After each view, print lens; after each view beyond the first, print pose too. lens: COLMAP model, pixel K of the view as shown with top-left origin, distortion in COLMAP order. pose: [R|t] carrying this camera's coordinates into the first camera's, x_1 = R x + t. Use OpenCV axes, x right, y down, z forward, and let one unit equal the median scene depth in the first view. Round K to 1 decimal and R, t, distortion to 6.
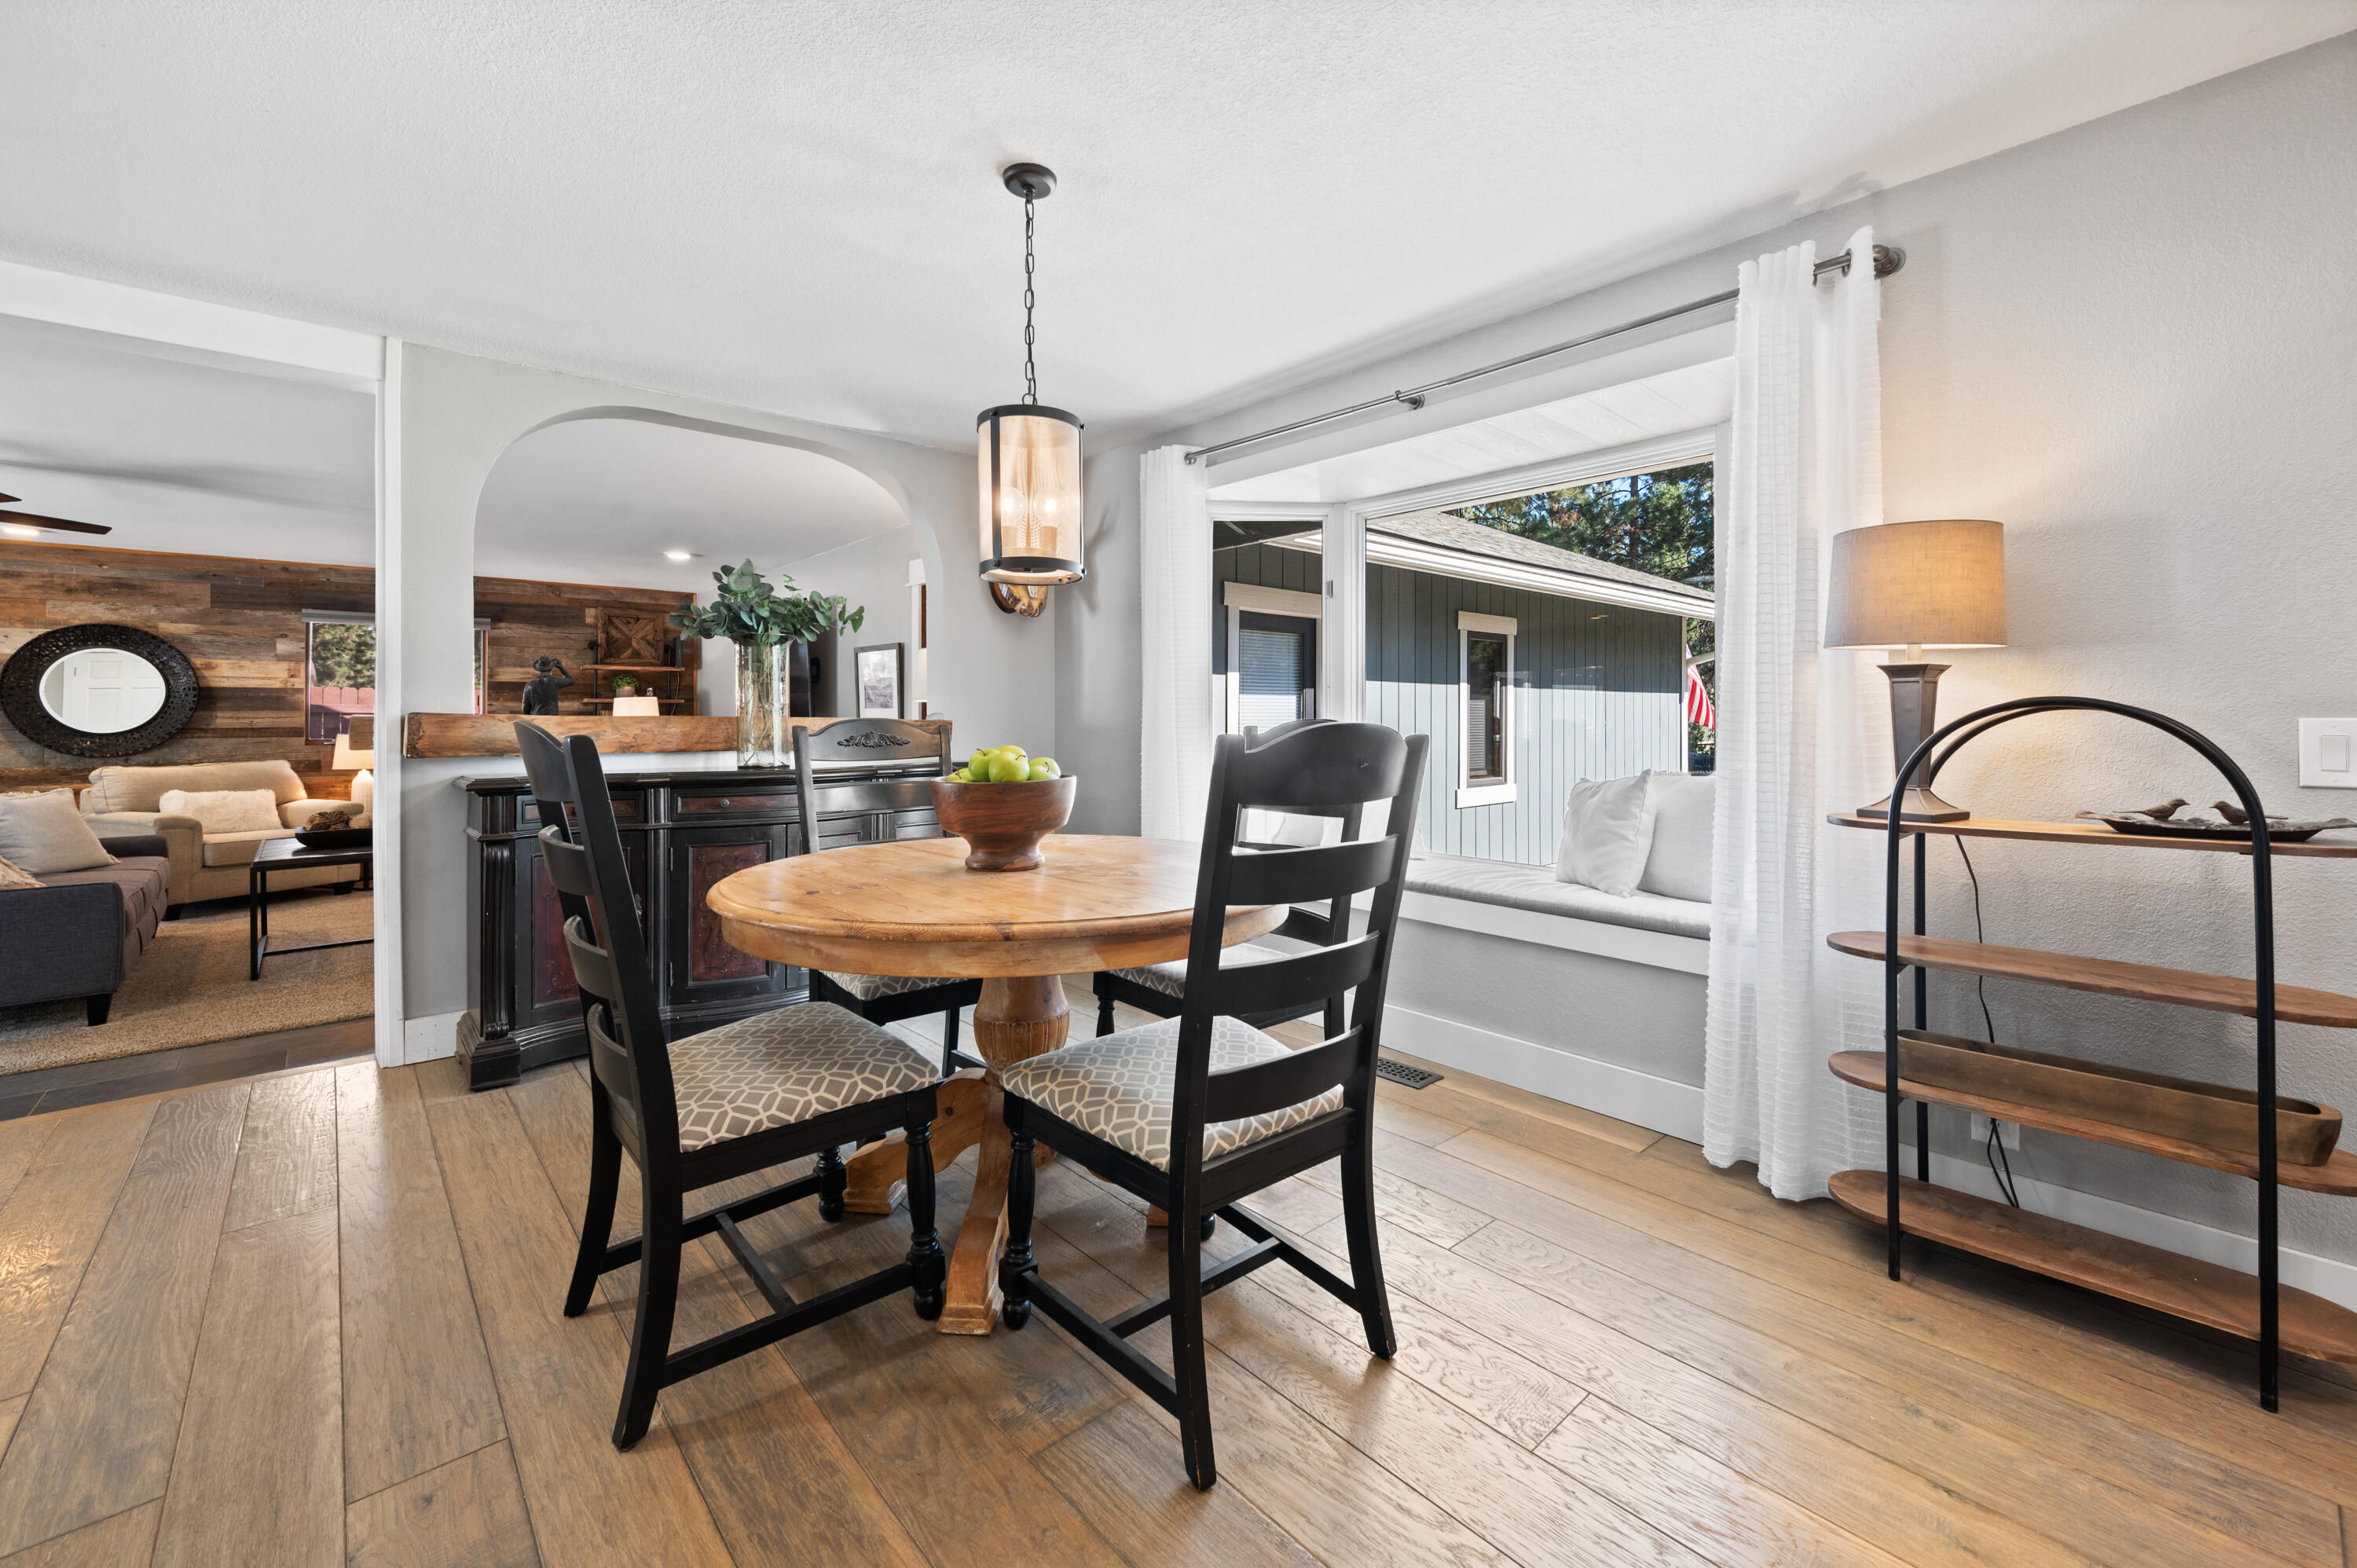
lens RADIAL K [[969.5, 0, 1180.5], [0, 969.5, 712.5], [0, 0, 1]] dist [-0.000226, 0.000342]
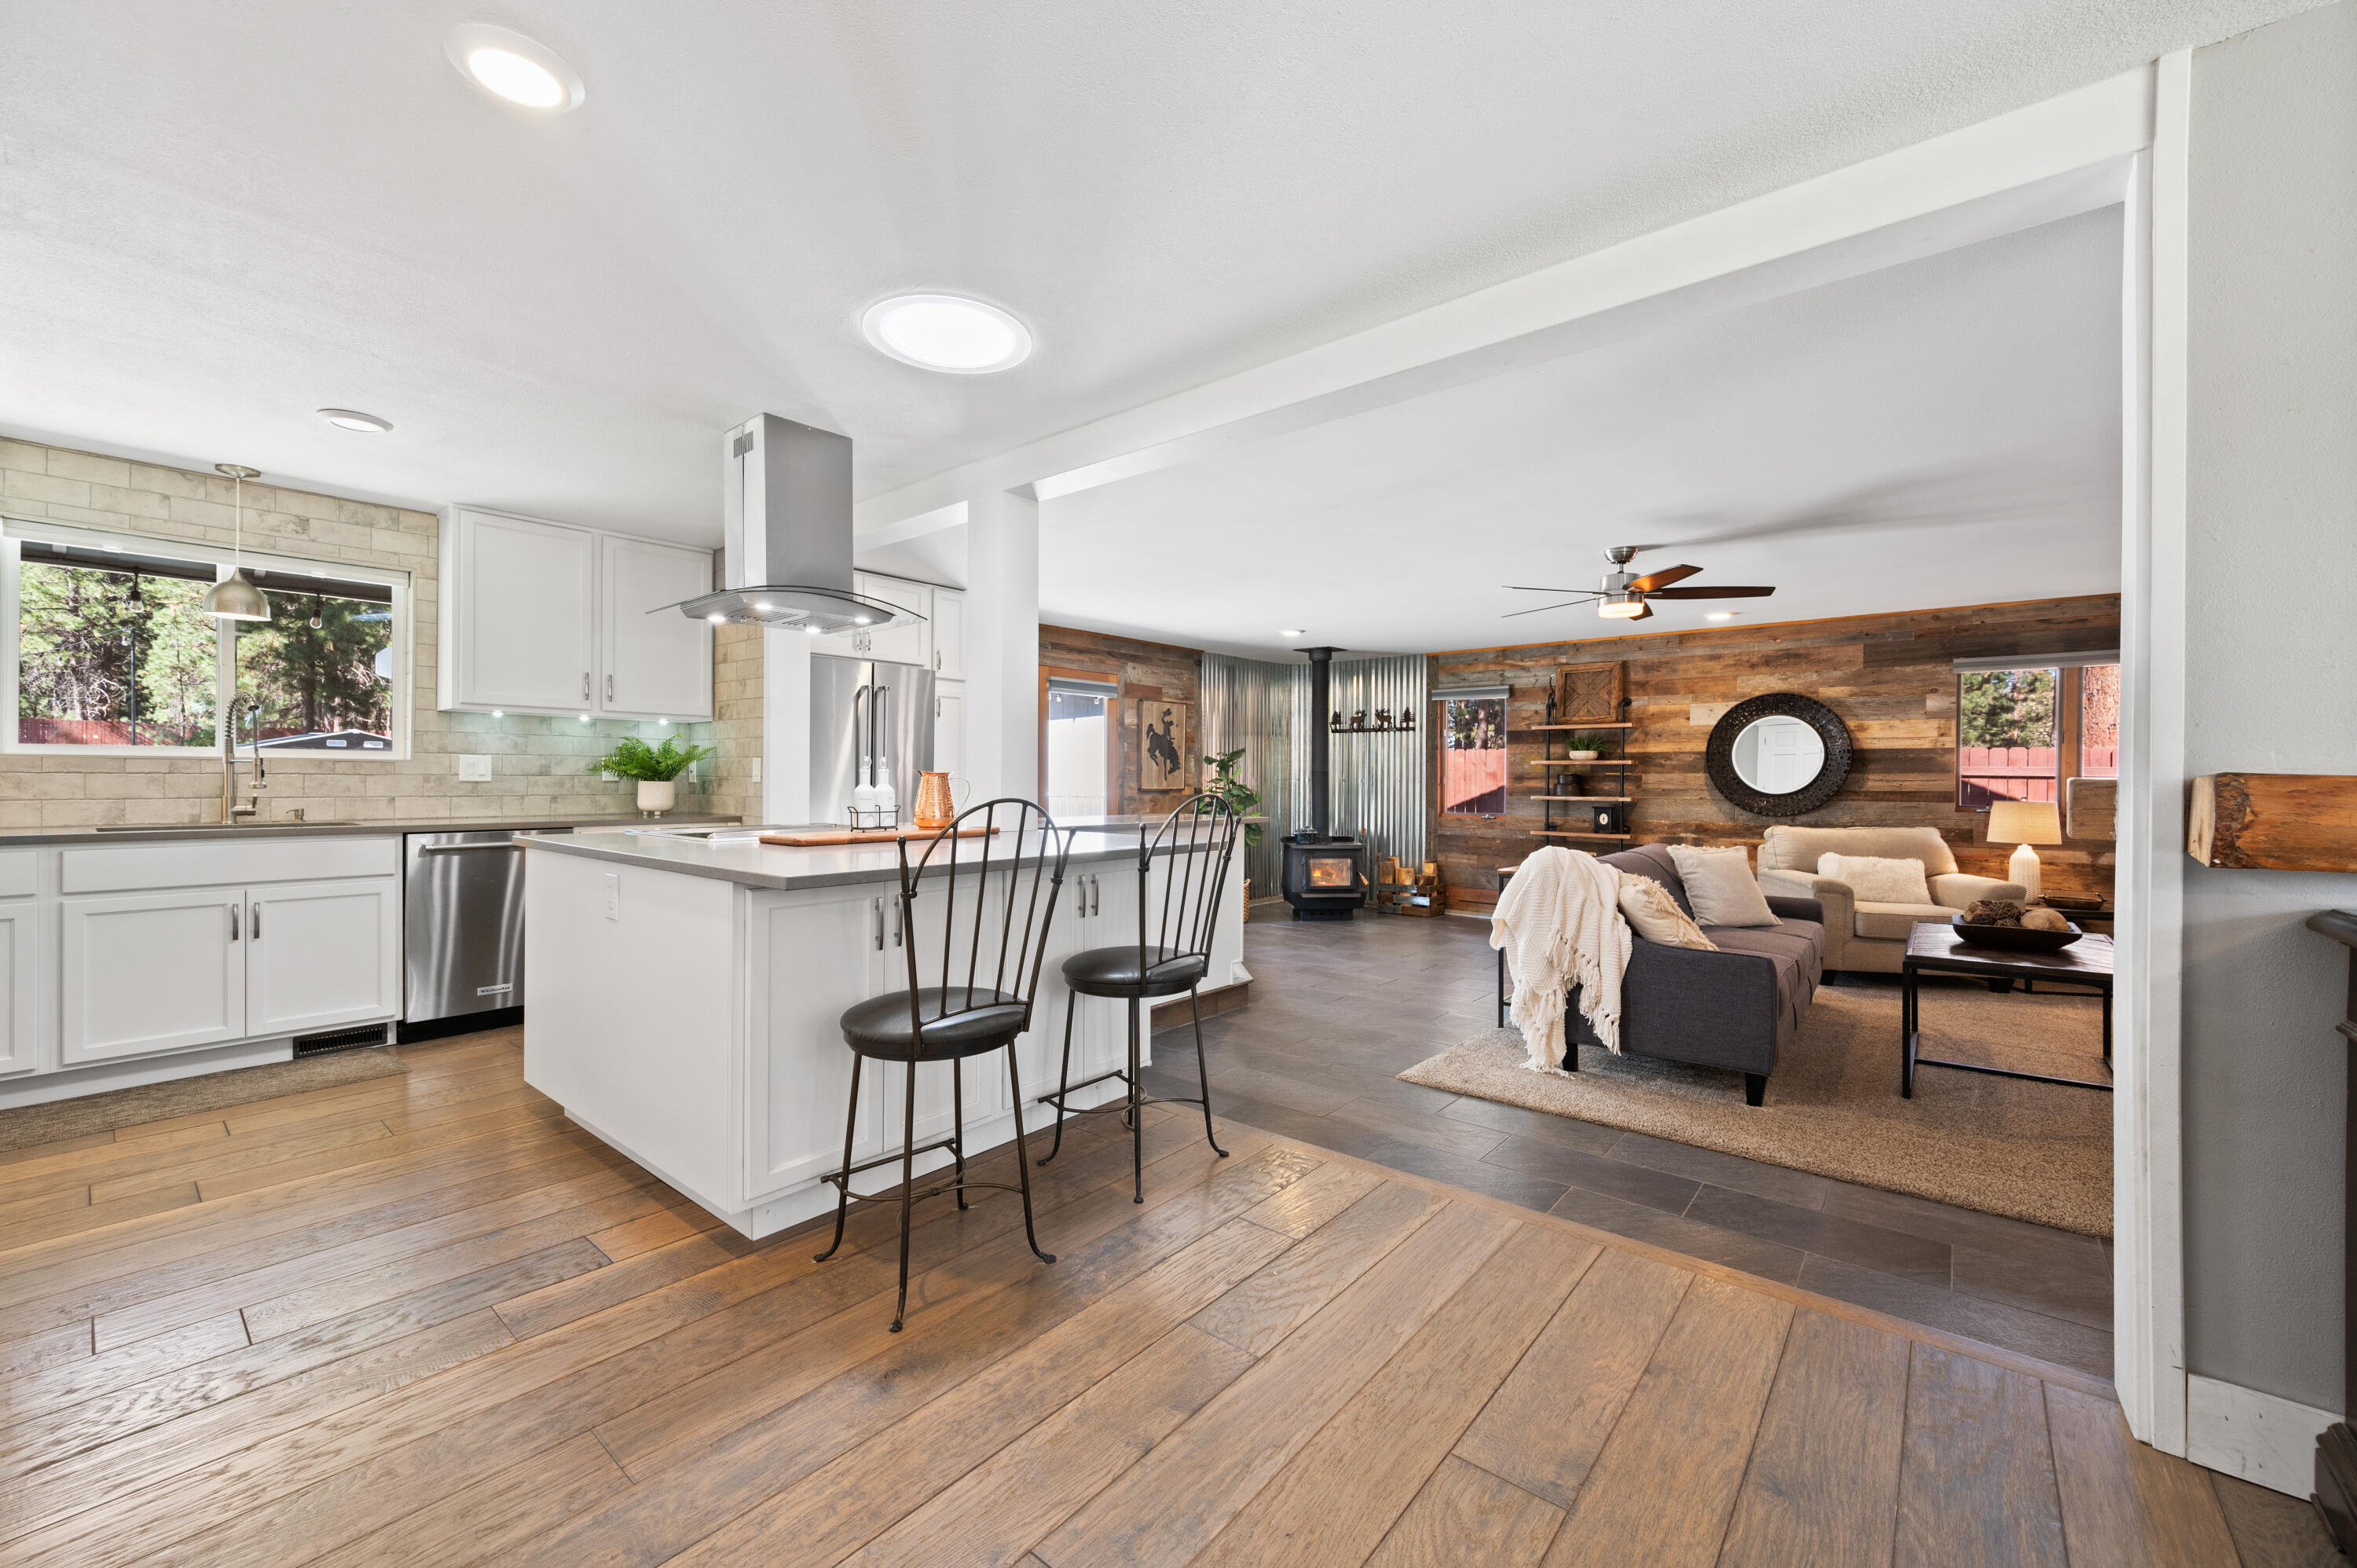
lens RADIAL K [[928.4, 0, 1176.9], [0, 928.4, 781.1], [0, 0, 1]] dist [-0.001229, -0.000298]
pose [[0.147446, 0.007249, -0.989044, -0.178167], [-0.001340, 0.999974, 0.007129, 0.000455], [0.989069, 0.000274, 0.147451, 0.179381]]
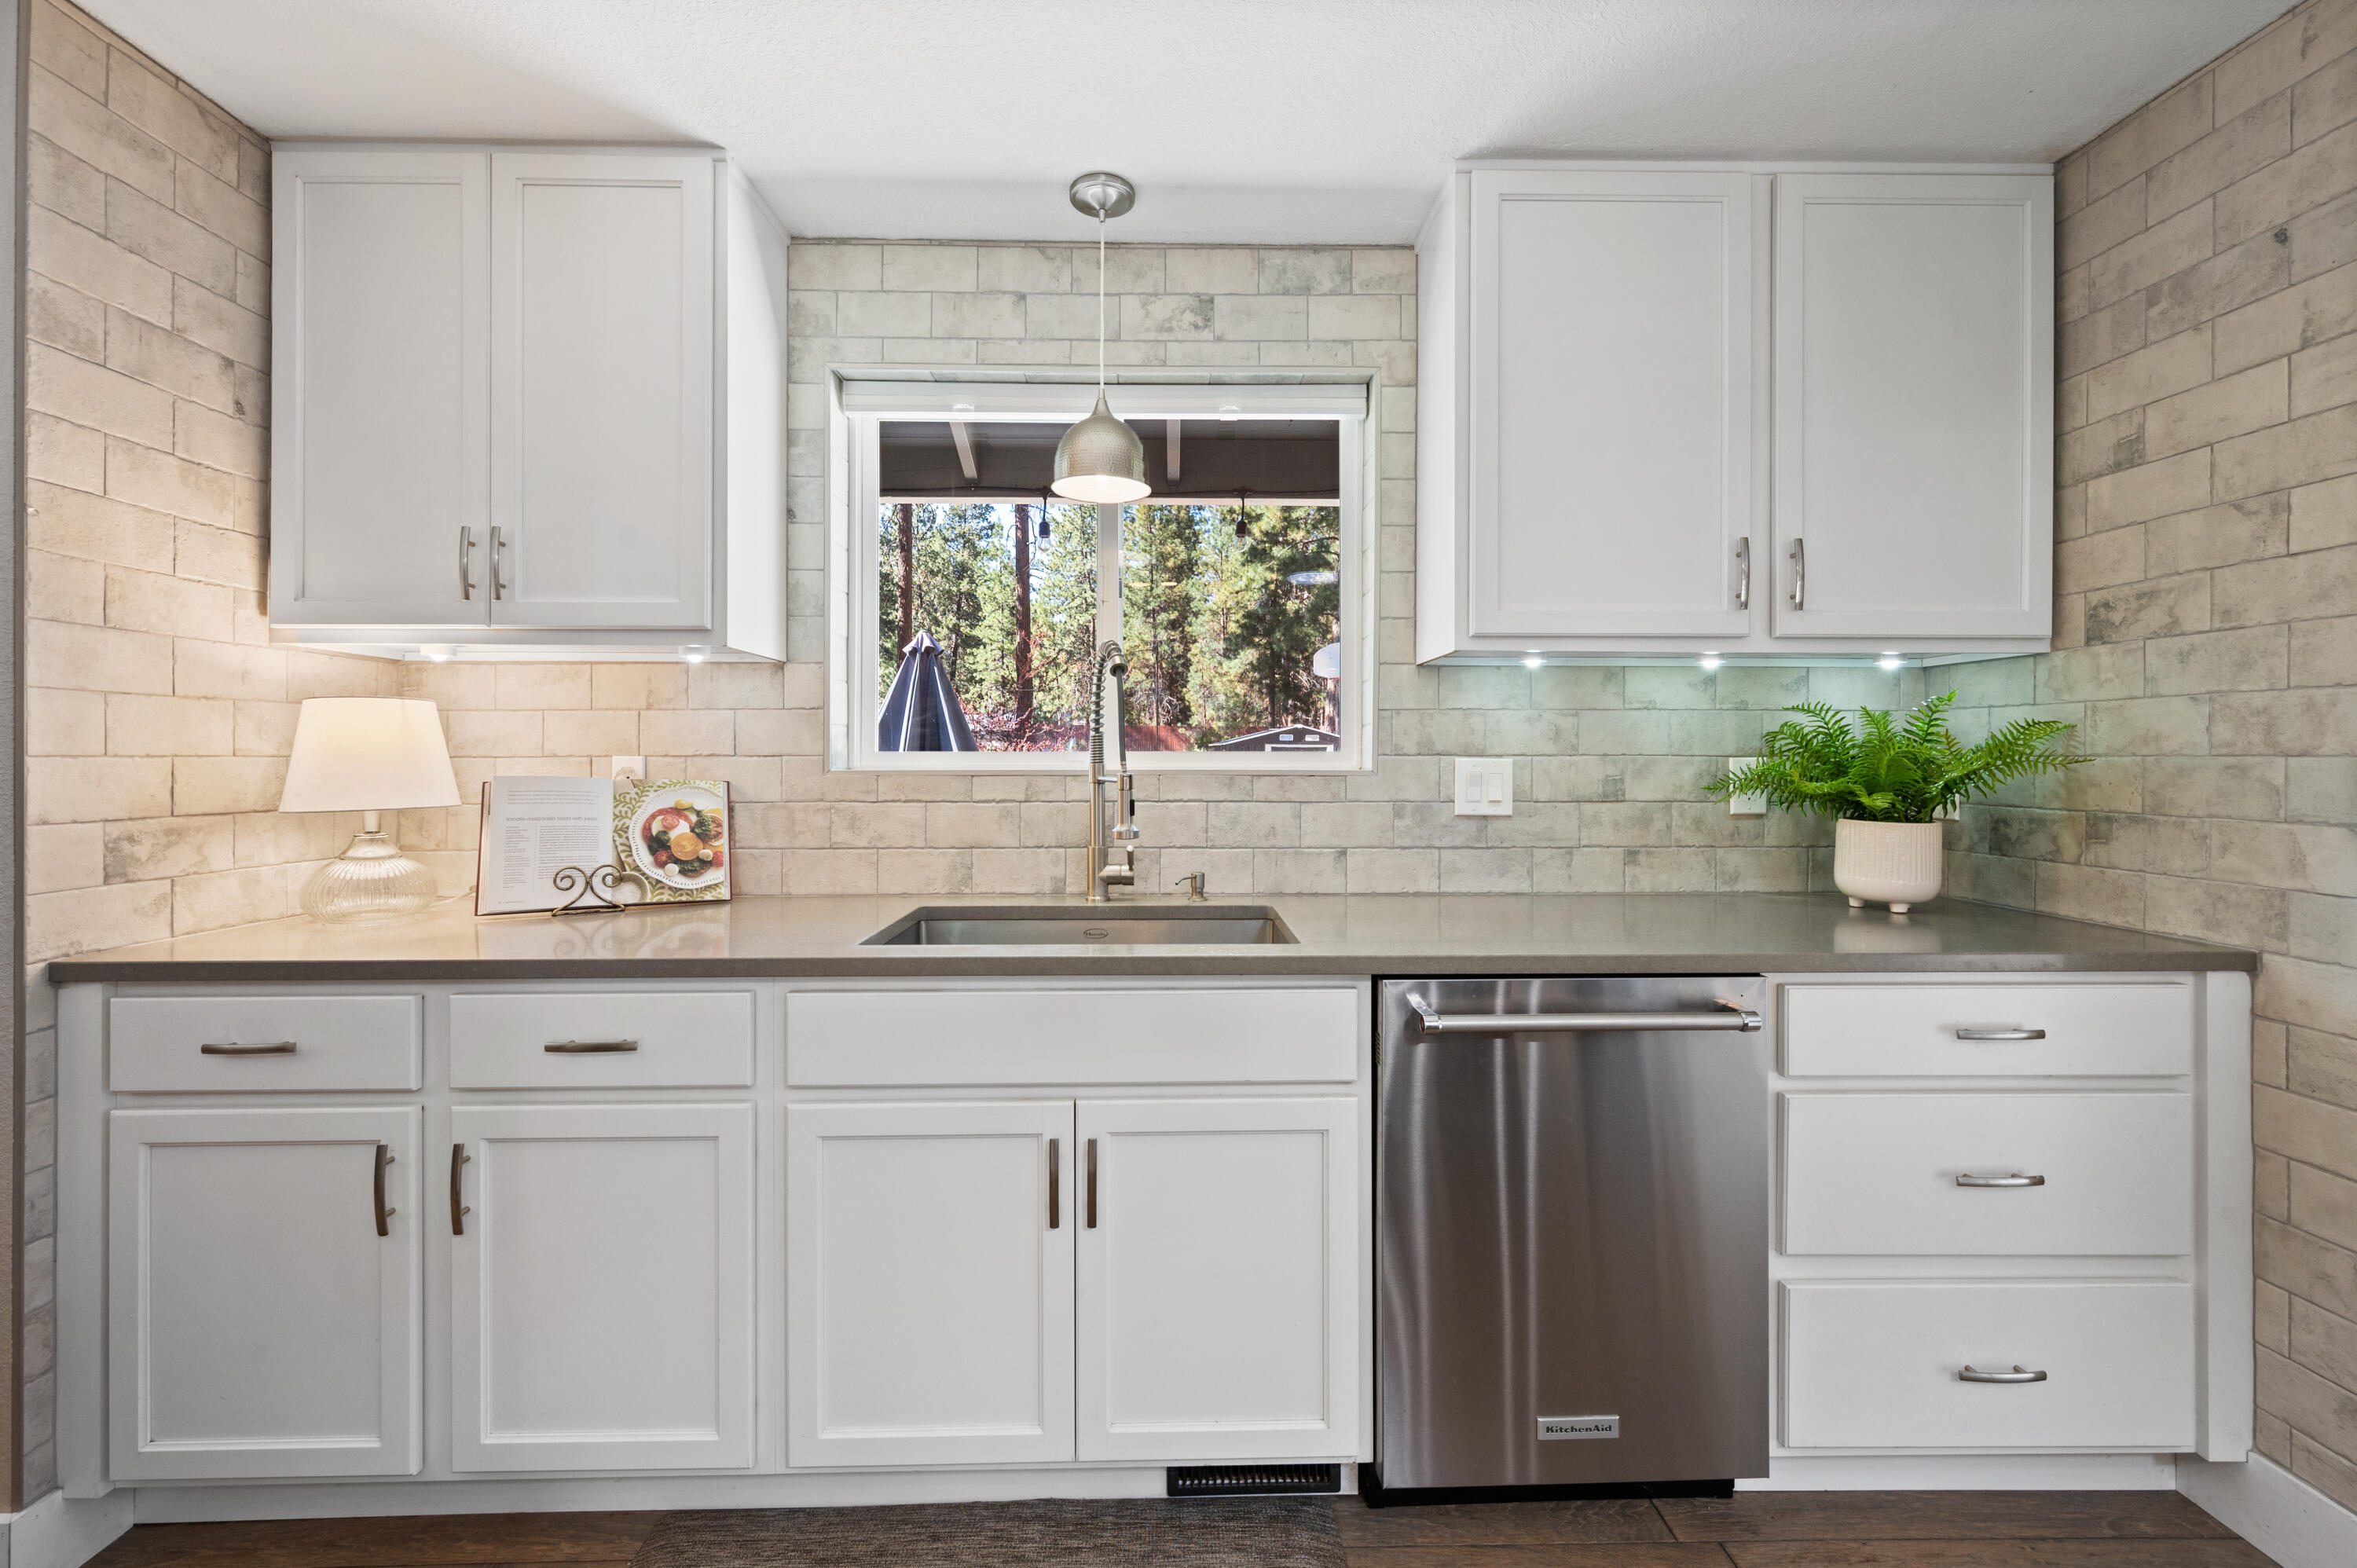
lens RADIAL K [[949.3, 0, 1181.4], [0, 949.3, 761.8], [0, 0, 1]] dist [0.000281, 0.000078]
pose [[-0.646569, 0.004775, -0.762841, -0.595752], [0.006081, 0.999981, 0.001104, -0.011986], [0.762832, -0.003925, -0.646585, -0.085674]]
